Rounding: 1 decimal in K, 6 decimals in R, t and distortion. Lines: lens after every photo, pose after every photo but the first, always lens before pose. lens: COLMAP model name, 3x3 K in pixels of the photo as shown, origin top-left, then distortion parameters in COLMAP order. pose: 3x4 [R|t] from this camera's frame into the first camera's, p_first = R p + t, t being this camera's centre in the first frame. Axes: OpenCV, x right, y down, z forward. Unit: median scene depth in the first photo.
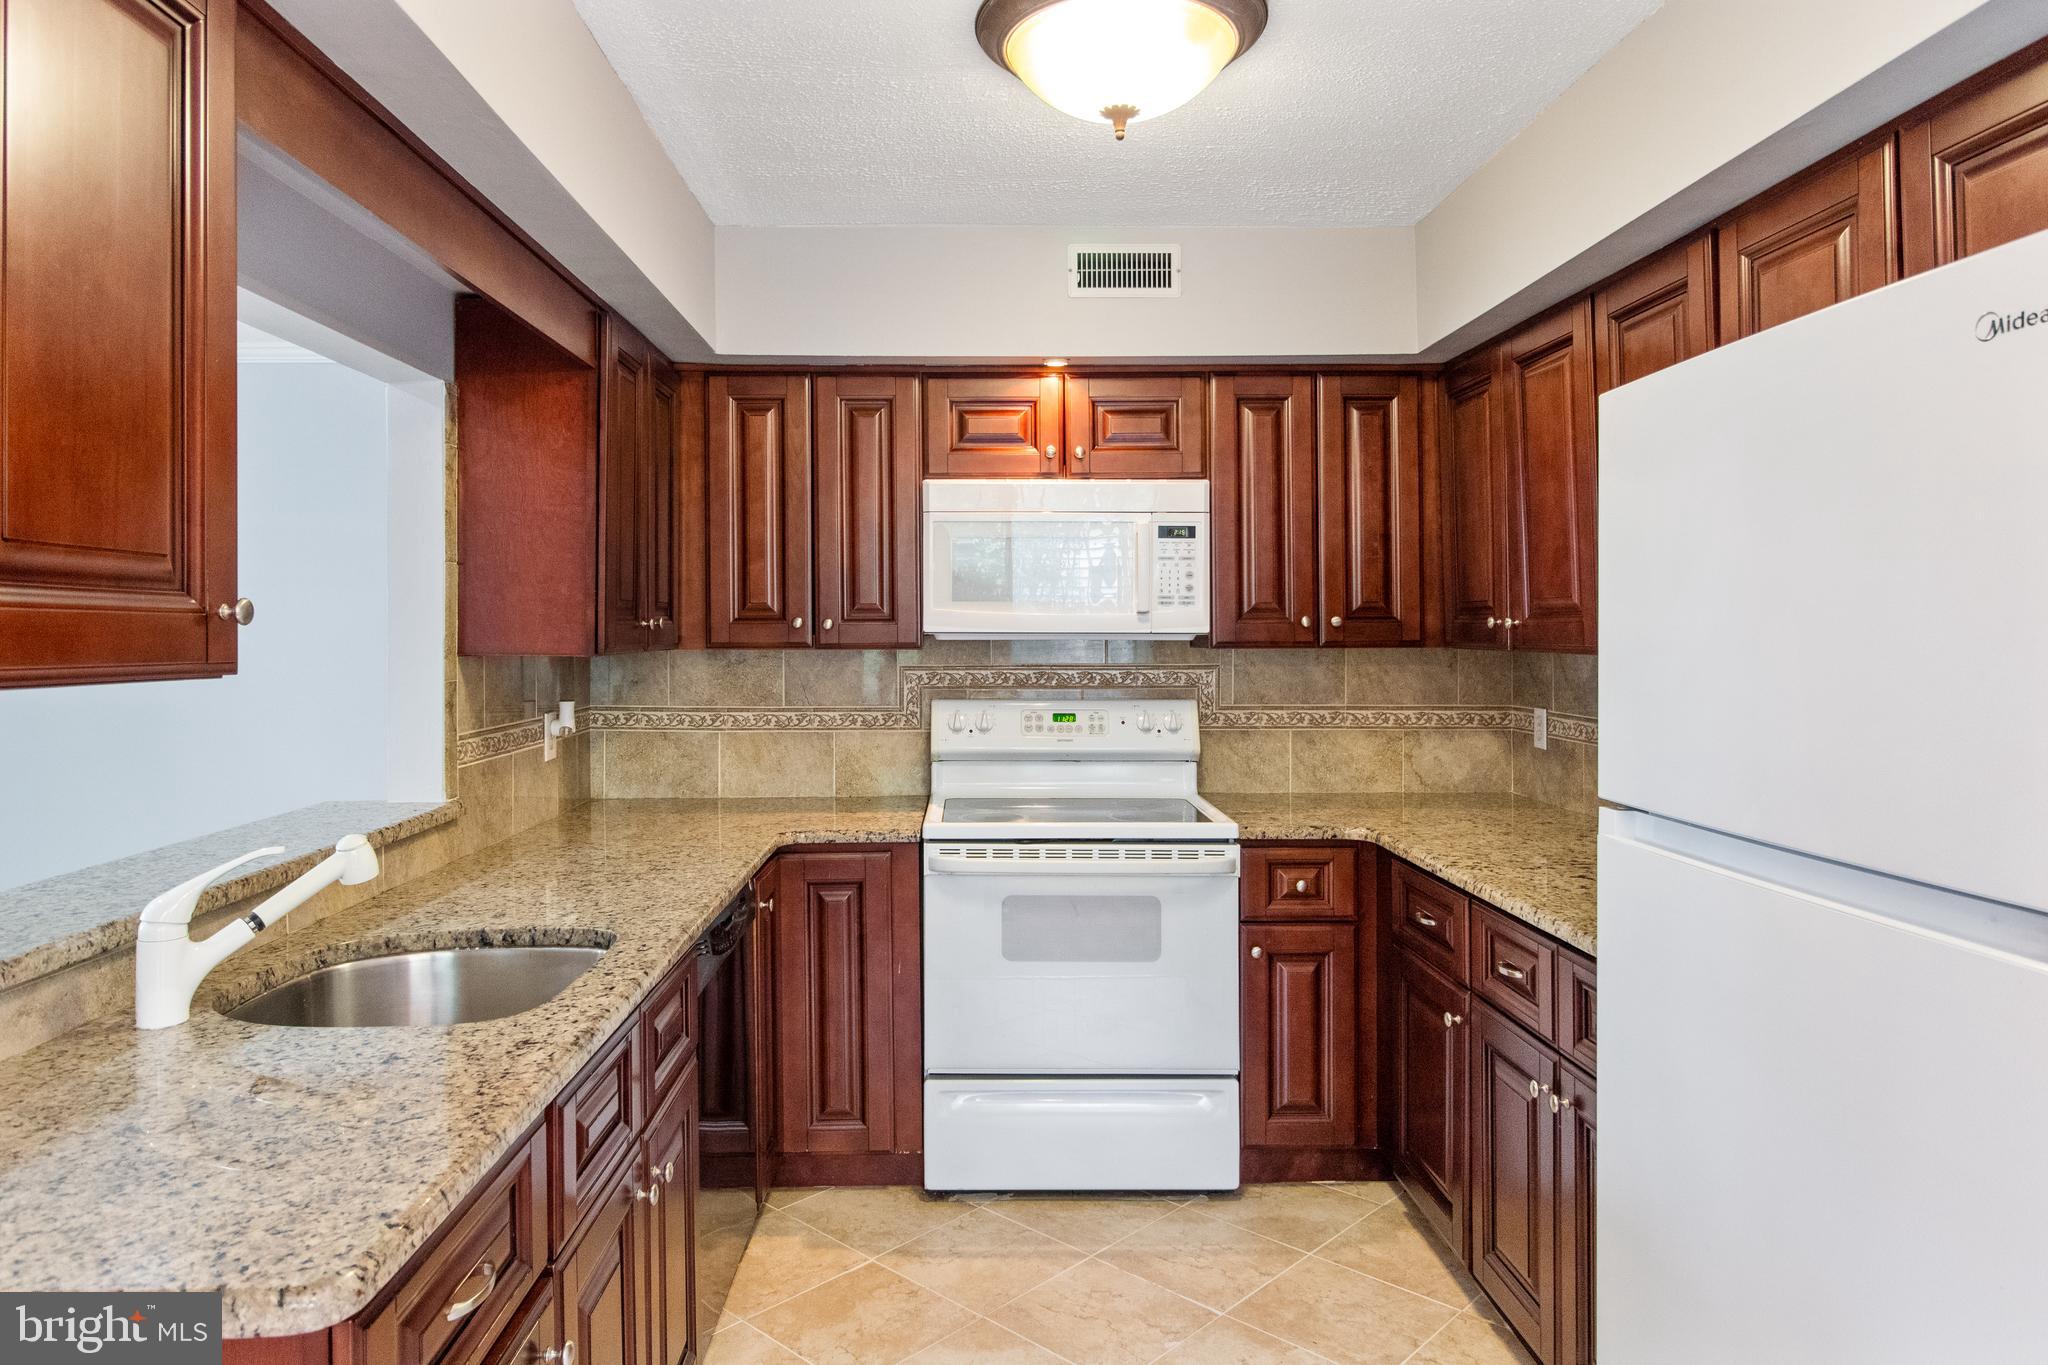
lens RADIAL K [[1303.3, 0, 1024.0], [0, 1303.3, 682.5], [0, 0, 1]] dist [-0.000269, -0.001043]
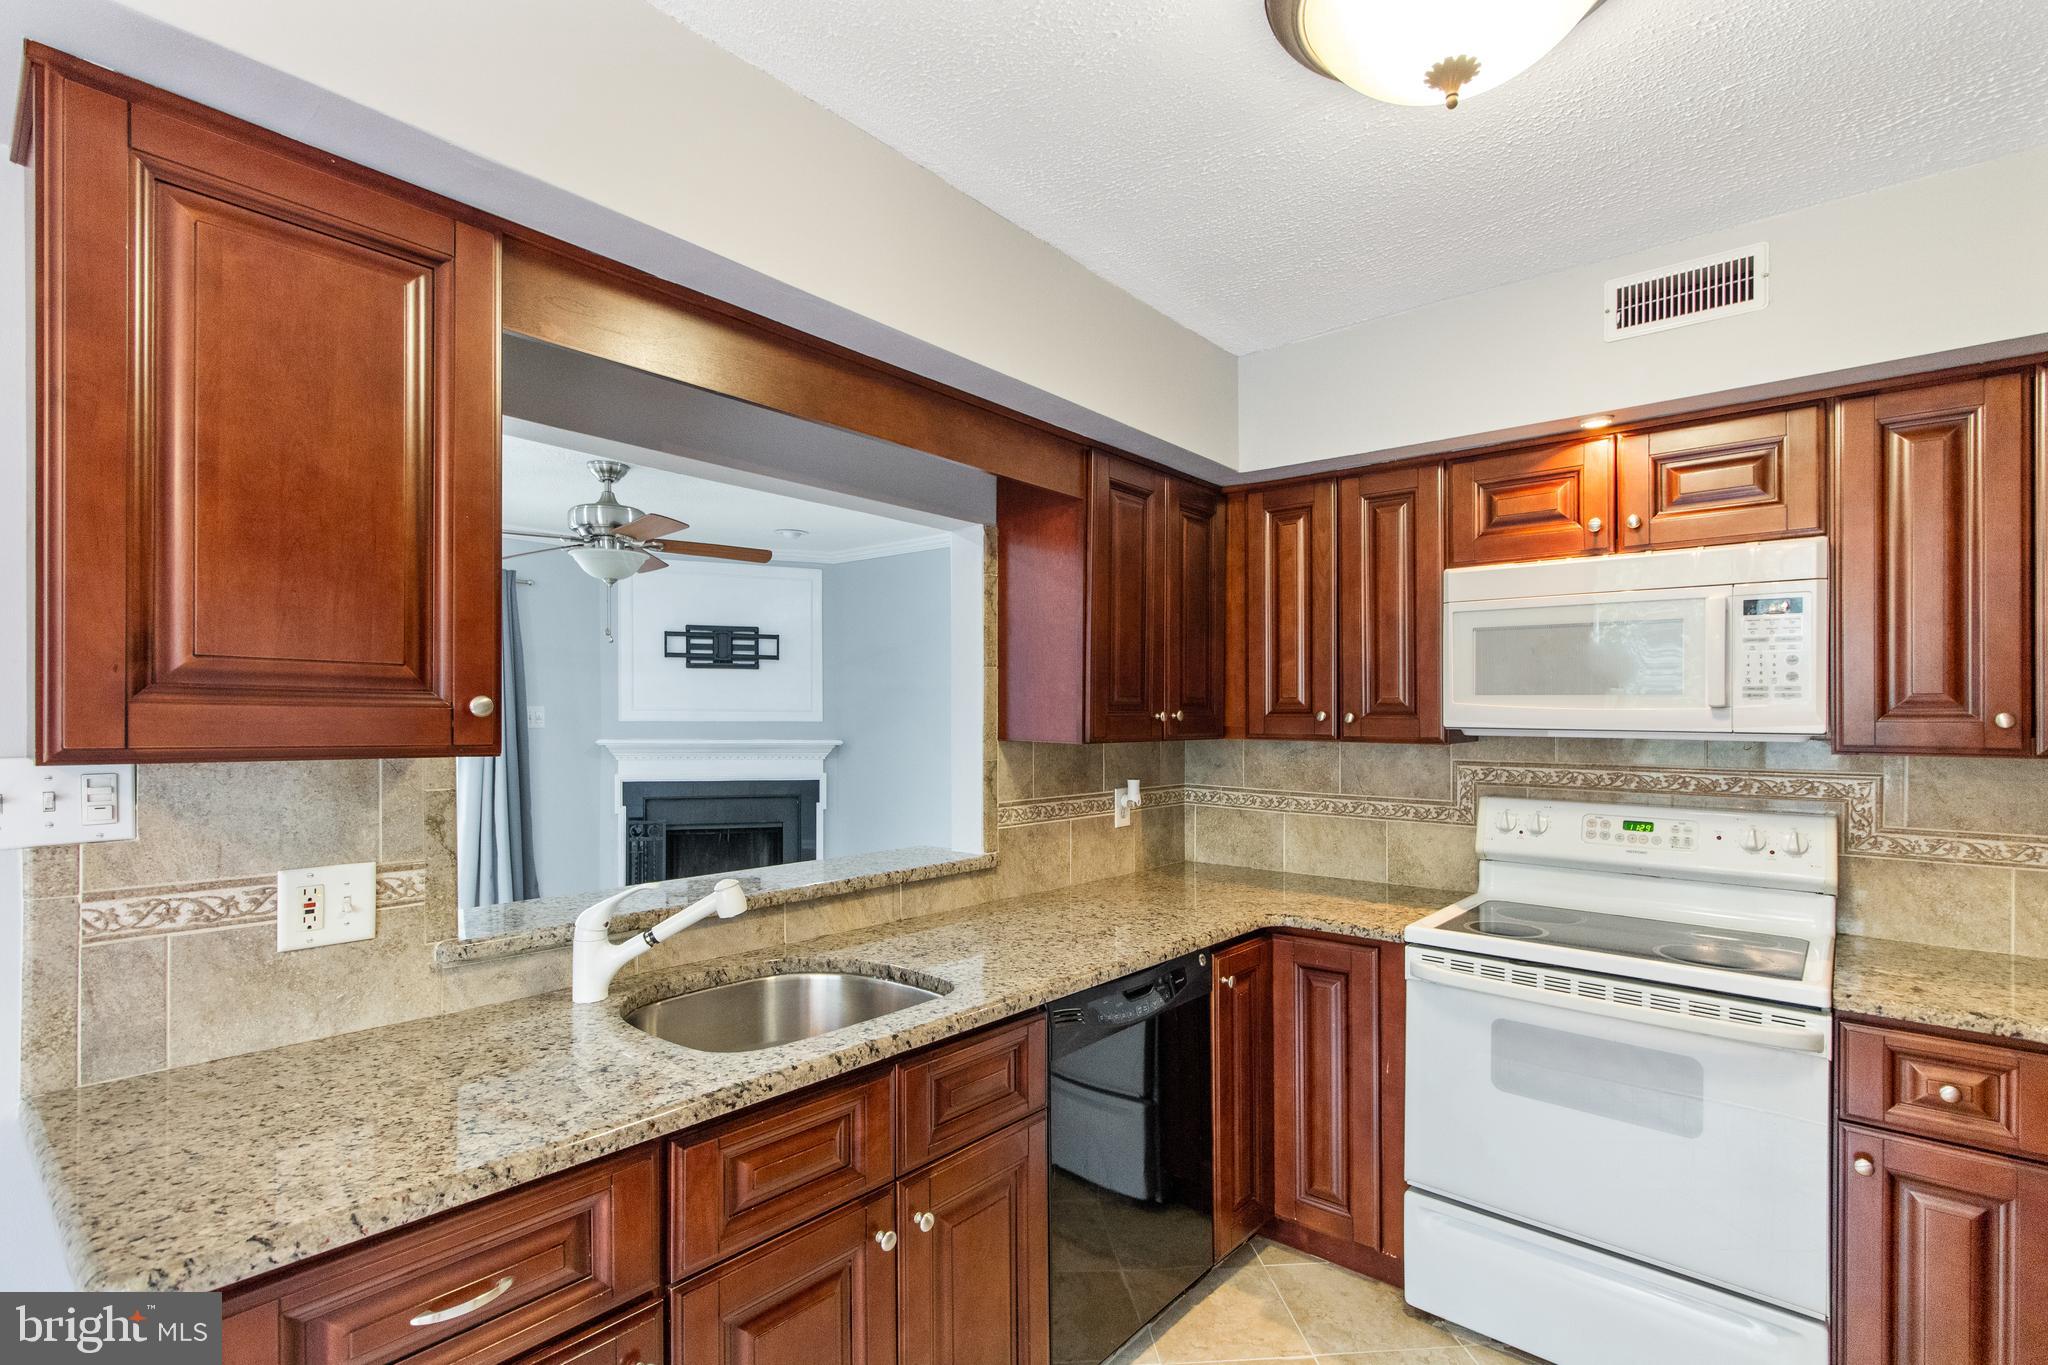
lens RADIAL K [[983.1, 0, 1024.4], [0, 983.1, 747.2], [0, 0, 1]] dist [0.000186, 0.000106]
pose [[0.740632, 0.029692, -0.671254, 0.186748], [-0.037038, 0.999308, 0.003337, -0.014767], [0.670889, 0.022391, 0.741220, 0.252130]]
